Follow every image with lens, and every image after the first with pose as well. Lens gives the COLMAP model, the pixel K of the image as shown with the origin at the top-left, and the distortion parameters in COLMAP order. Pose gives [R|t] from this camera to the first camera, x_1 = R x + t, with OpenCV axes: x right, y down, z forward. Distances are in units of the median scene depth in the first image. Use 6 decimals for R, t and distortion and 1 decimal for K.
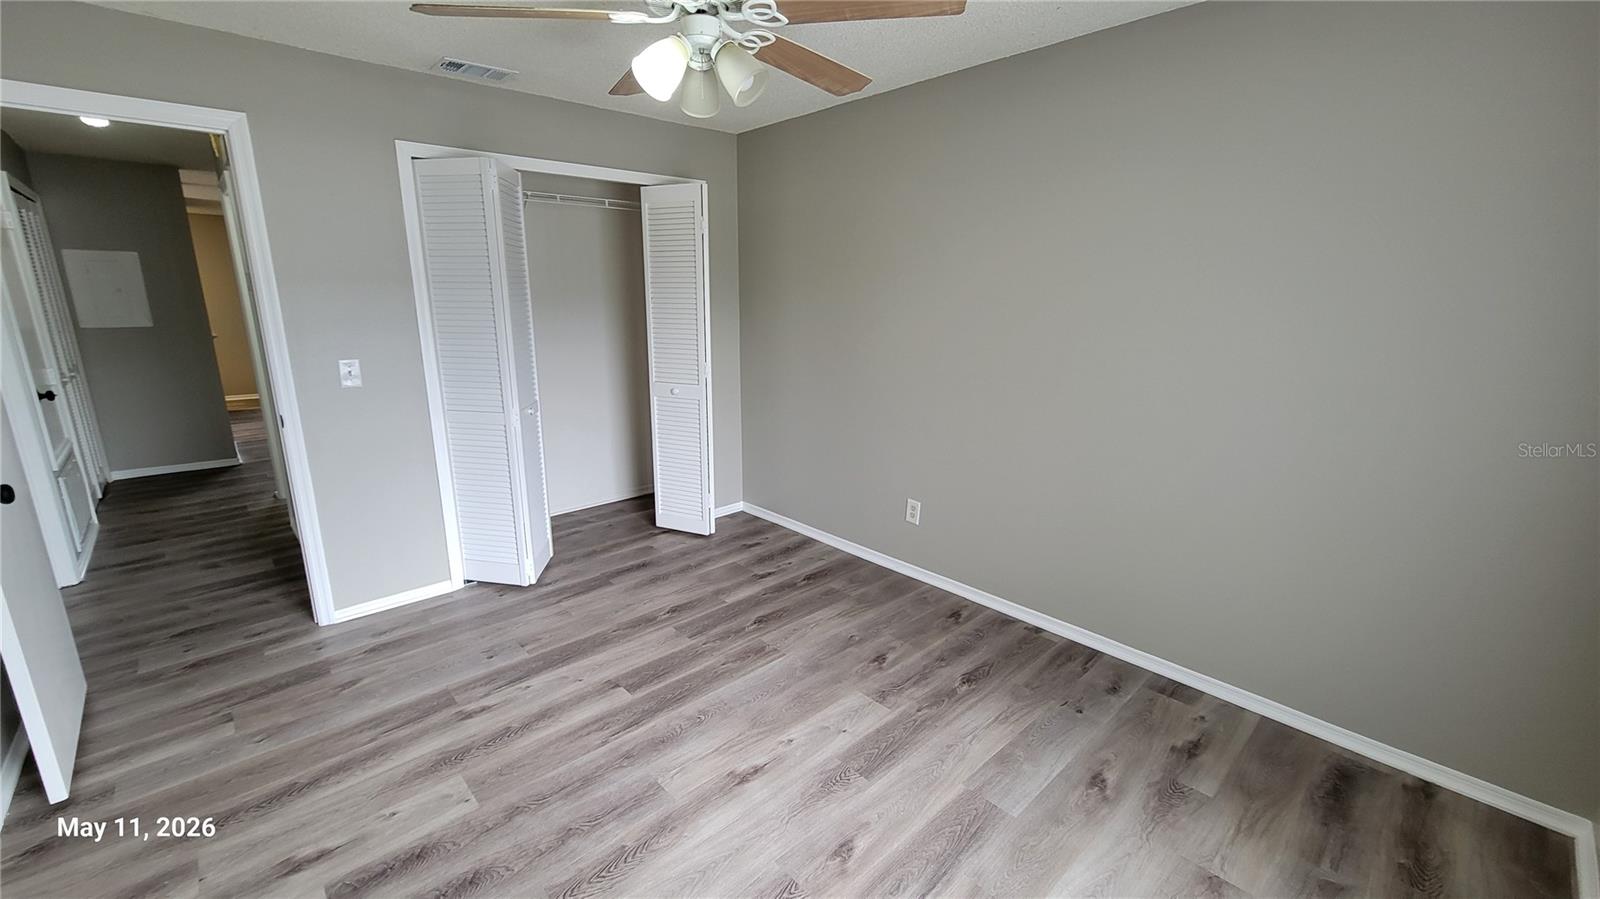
lens RADIAL K [[650.9, 0, 792.0], [0, 650.9, 458.1], [0, 0, 1]] dist [0.001665, -0.002897]
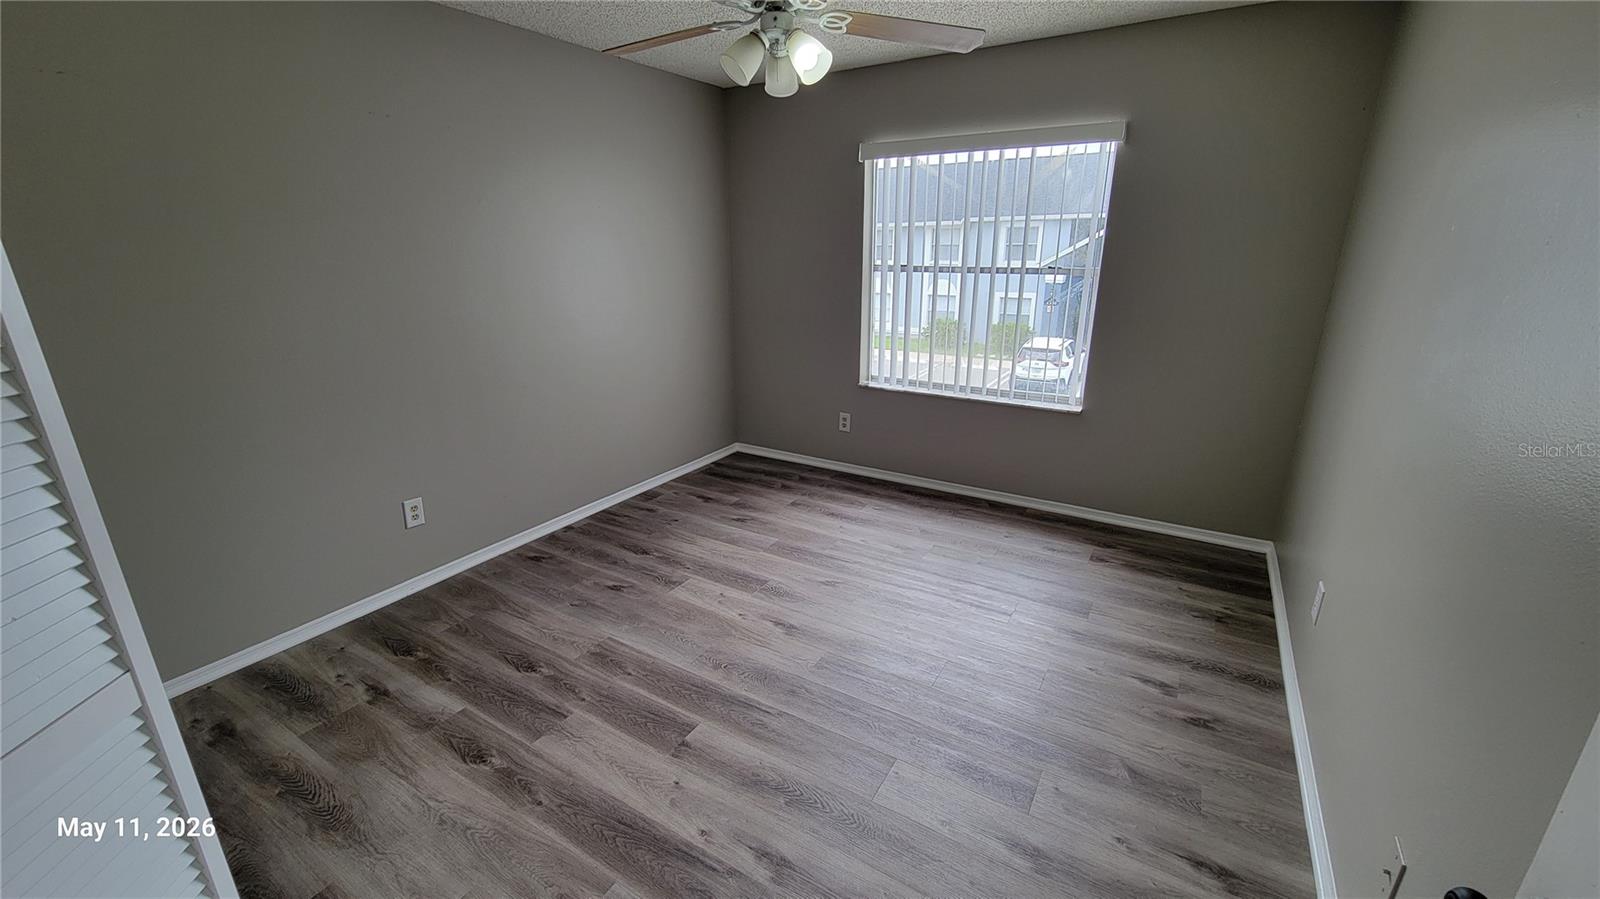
lens RADIAL K [[650.9, 0, 789.7], [0, 650.9, 455.3], [0, 0, 1]] dist [0.001665, -0.002897]
pose [[-0.276924, -0.297038, 0.913828, -0.922512], [0.240138, 0.899450, 0.365135, -0.231779], [-0.930401, 0.320559, -0.177749, 0.891770]]
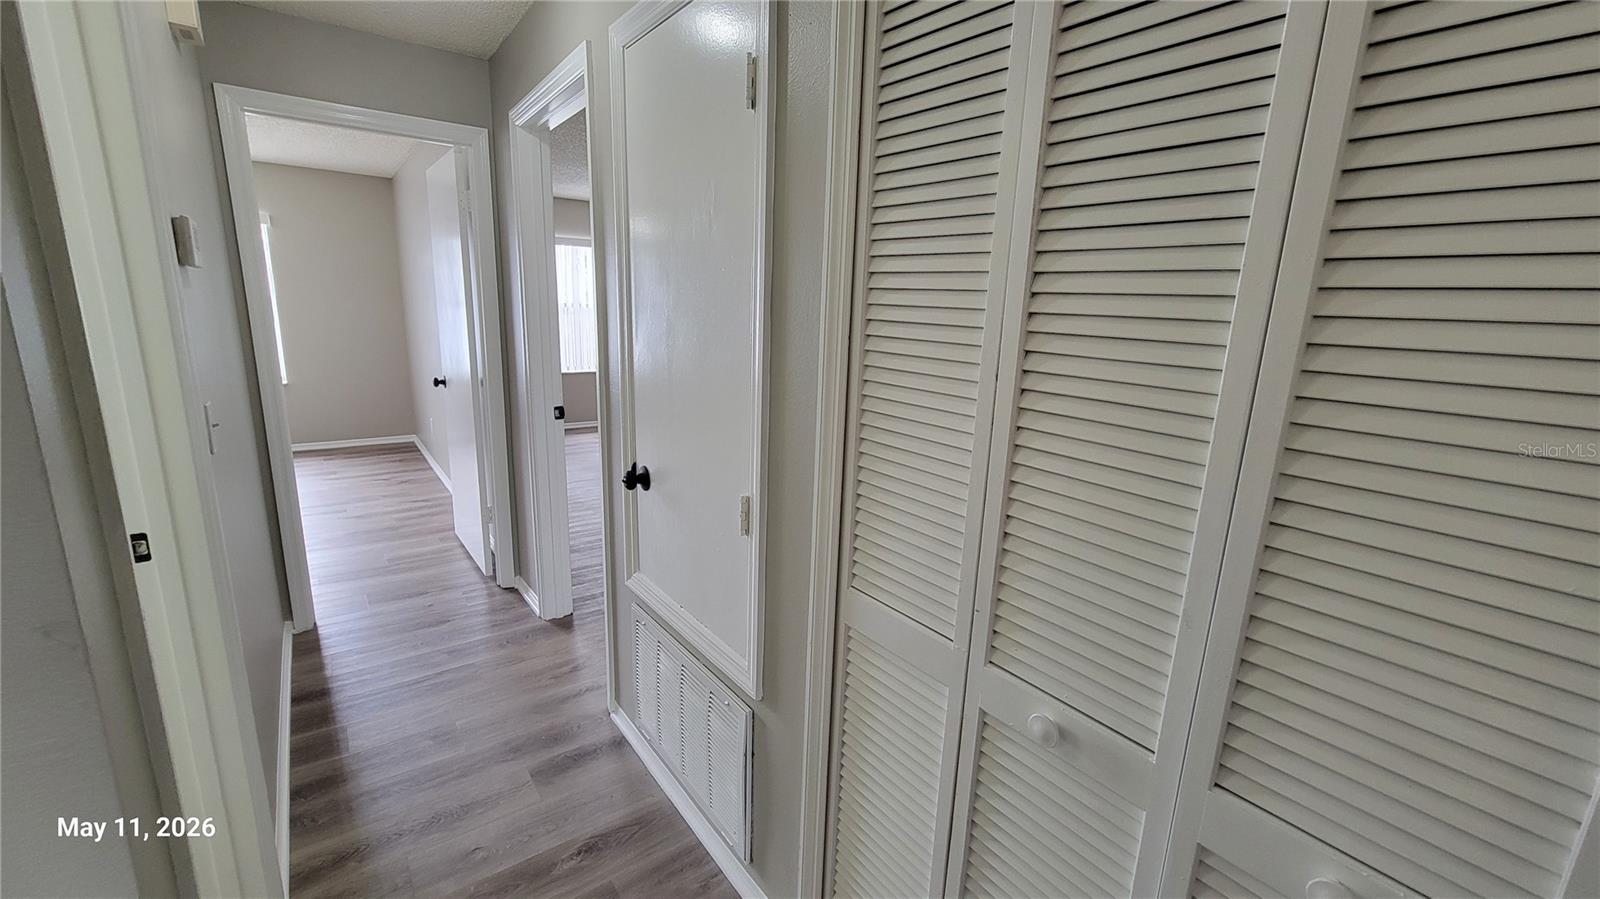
lens RADIAL K [[650.9, 0, 782.4], [0, 650.9, 454.8], [0, 0, 1]] dist [0.001665, -0.002897]
pose [[-0.992554, -0.065424, 0.102747, -1.186769], [-0.010970, 0.888098, 0.459523, -0.315866], [-0.121313, 0.454974, -0.882203, 1.223720]]
